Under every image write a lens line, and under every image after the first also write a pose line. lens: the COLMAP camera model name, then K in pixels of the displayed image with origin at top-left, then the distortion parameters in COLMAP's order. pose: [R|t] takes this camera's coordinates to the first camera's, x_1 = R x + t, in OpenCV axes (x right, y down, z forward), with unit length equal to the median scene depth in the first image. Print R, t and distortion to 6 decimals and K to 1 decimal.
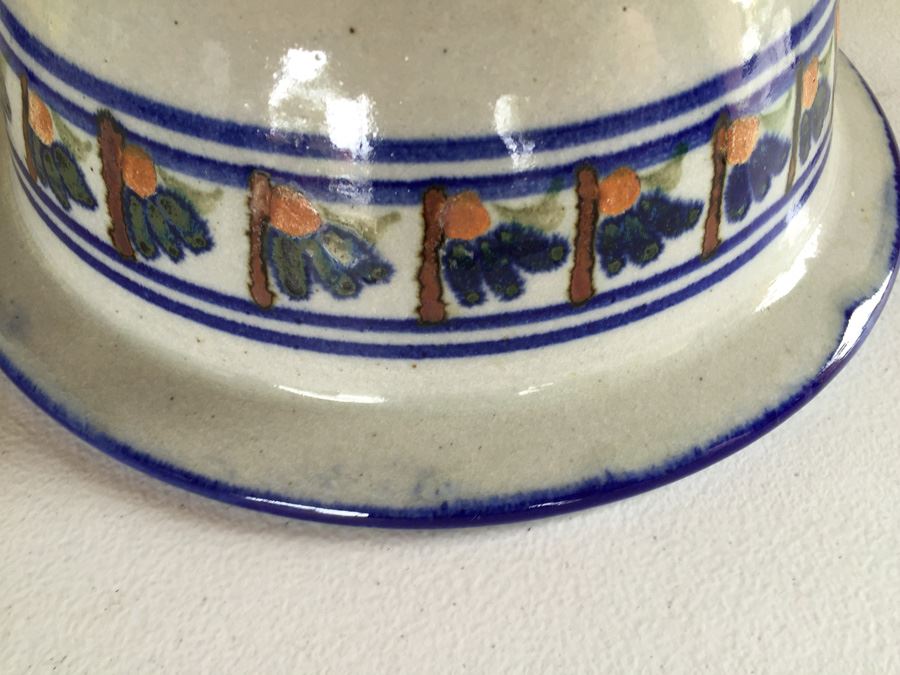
lens RADIAL K [[787.4, 0, 450.0], [0, 787.4, 337.5], [0, 0, 1]] dist [0.076821, -0.134022]
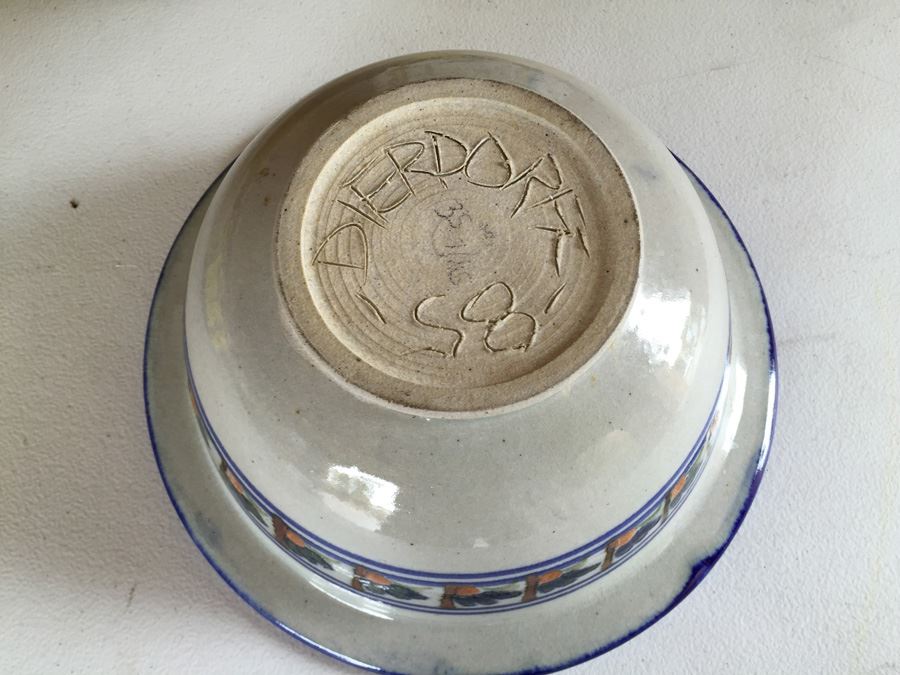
lens RADIAL K [[787.4, 0, 450.0], [0, 787.4, 337.5], [0, 0, 1]] dist [0.076821, -0.134022]
pose [[0.996880, 0.072390, -0.031476, -0.004210], [-0.057168, 0.937046, 0.344495, -1.192163], [0.054432, -0.341620, 0.938260, -0.518578]]
